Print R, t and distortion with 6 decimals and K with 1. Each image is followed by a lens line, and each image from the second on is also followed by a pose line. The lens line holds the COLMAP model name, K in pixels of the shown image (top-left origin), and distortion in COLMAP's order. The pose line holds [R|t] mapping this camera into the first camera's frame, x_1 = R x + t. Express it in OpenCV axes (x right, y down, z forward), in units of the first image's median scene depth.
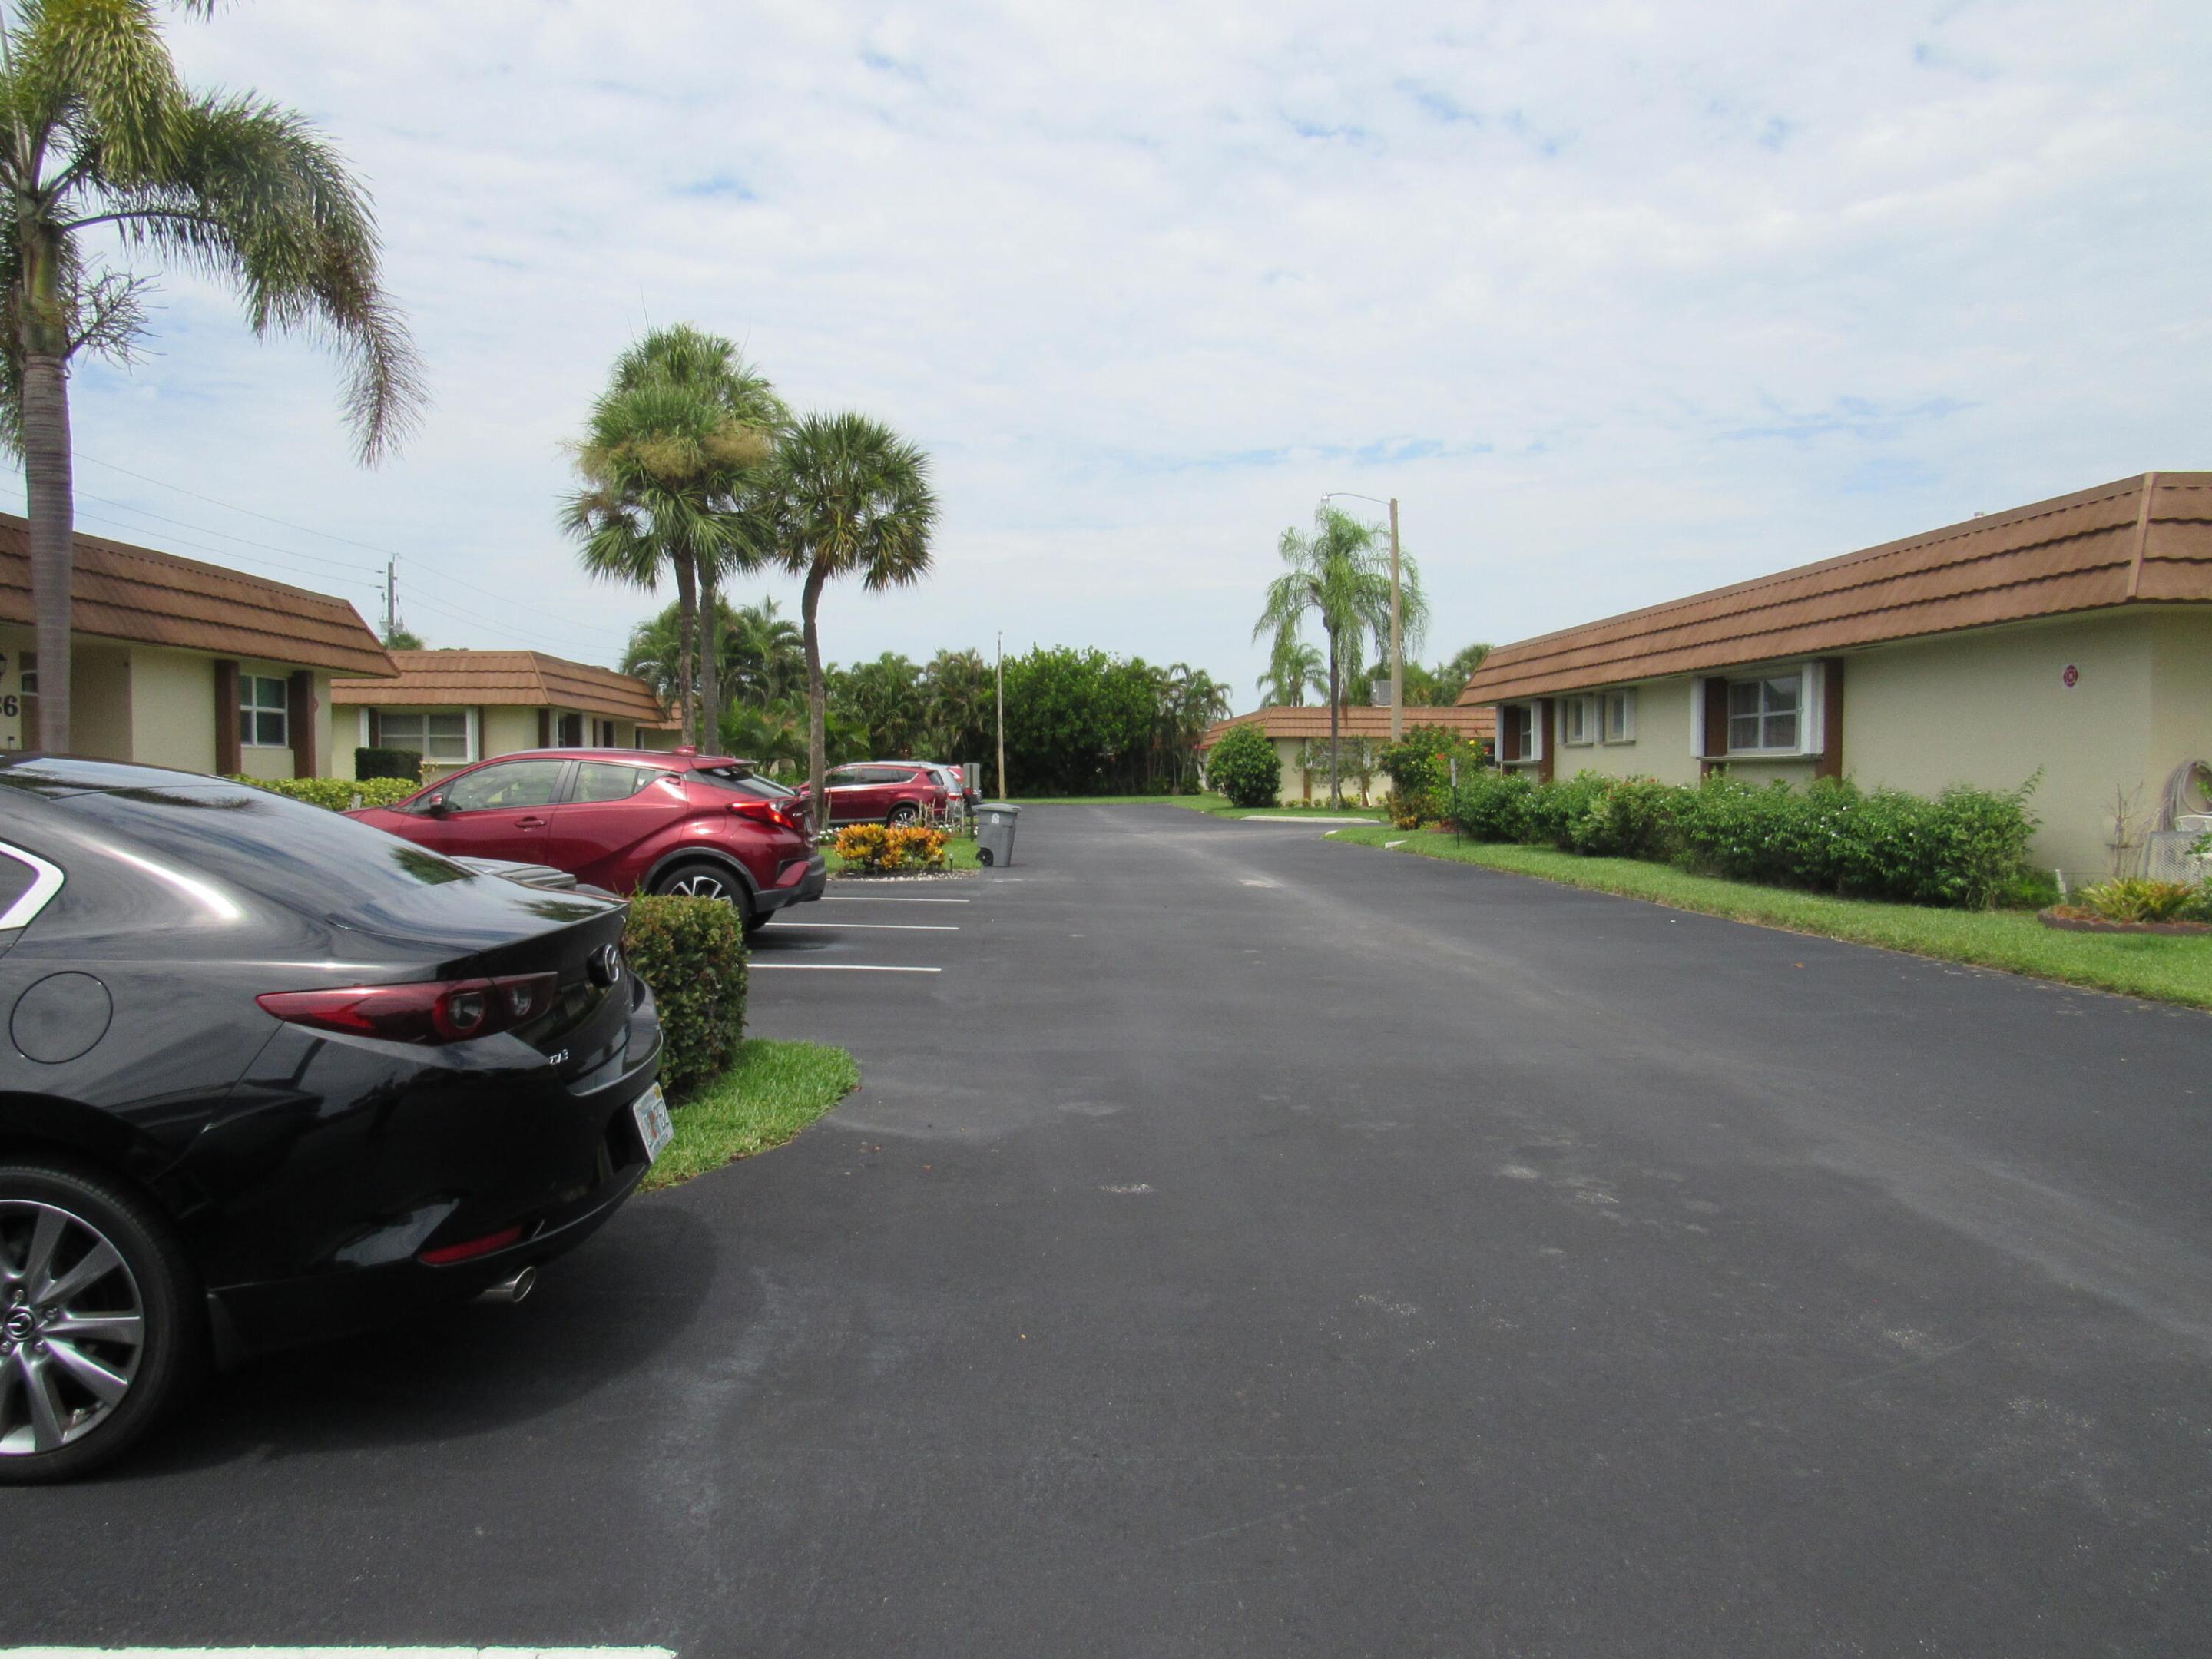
lens RADIAL K [[1613.0, 0, 1106.2], [0, 1613.0, 831.8], [0, 0, 1]] dist [-0.009128, 0.010608]
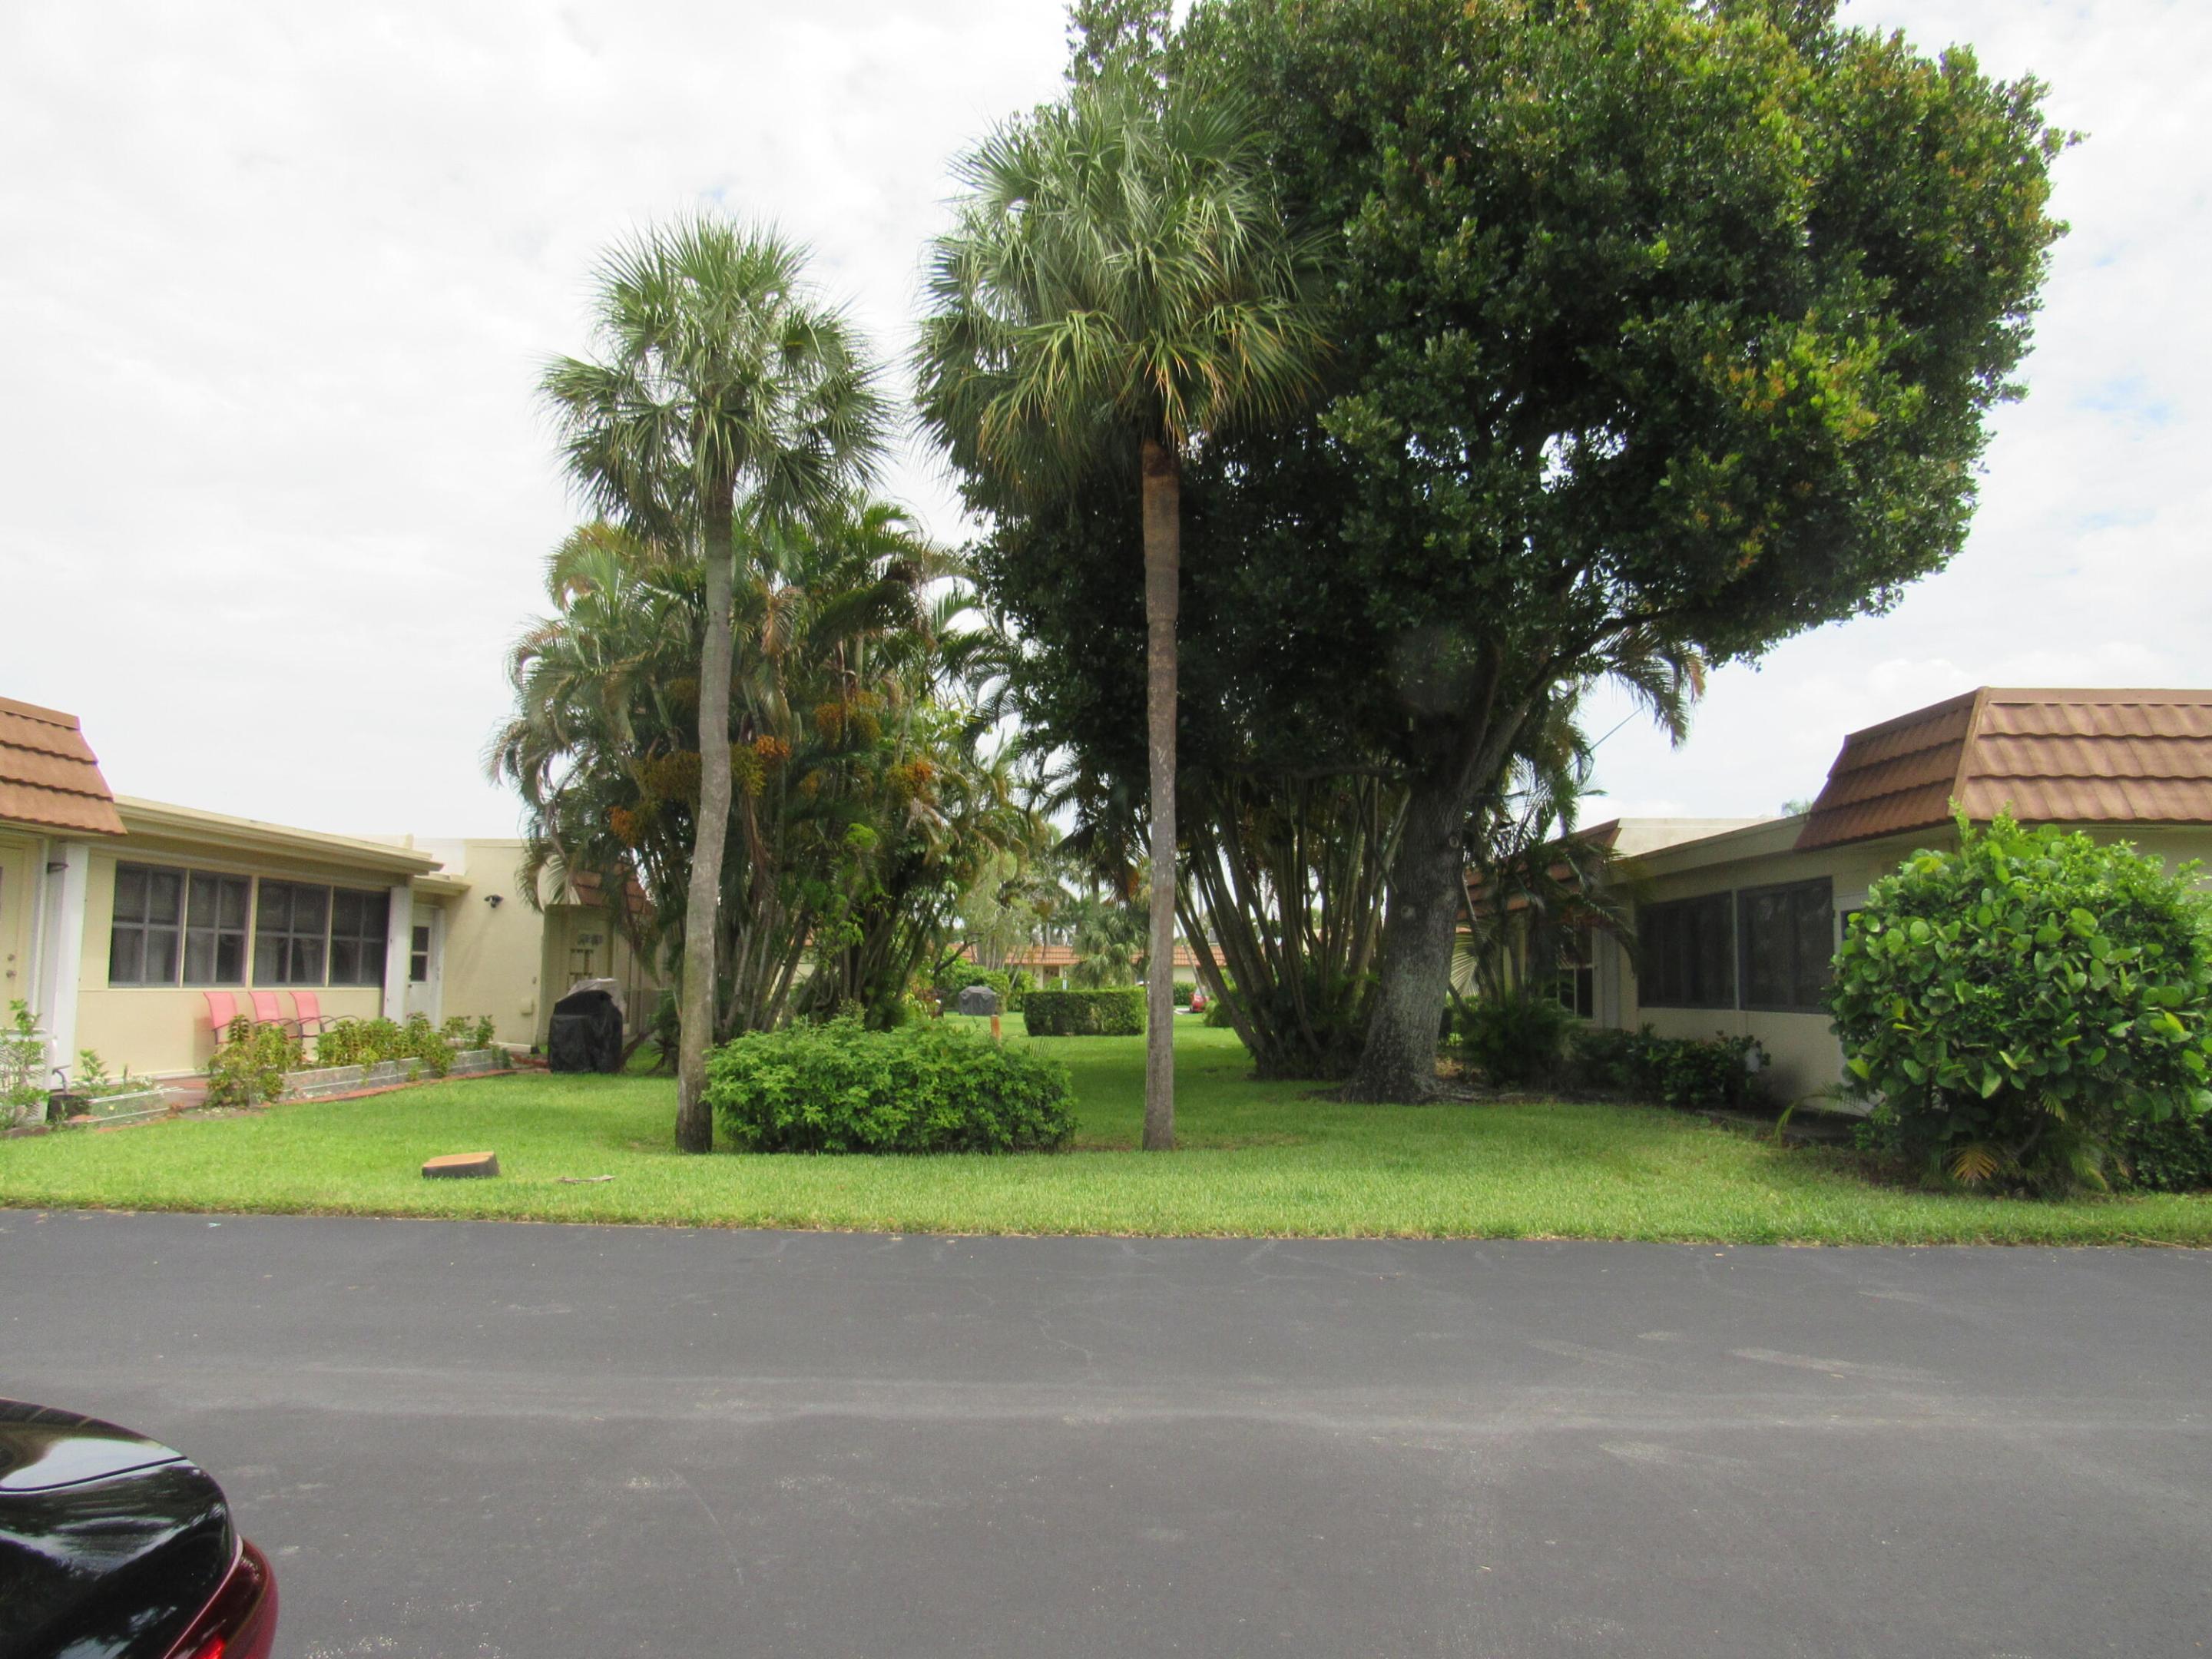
lens RADIAL K [[1613.0, 0, 1106.8], [0, 1613.0, 827.5], [0, 0, 1]] dist [-0.009128, 0.010608]
pose [[0.068251, 0.095204, 0.993115, -0.738210], [0.019707, 0.995114, -0.096750, -0.049117], [-0.997474, 0.026174, 0.066042, 0.587346]]
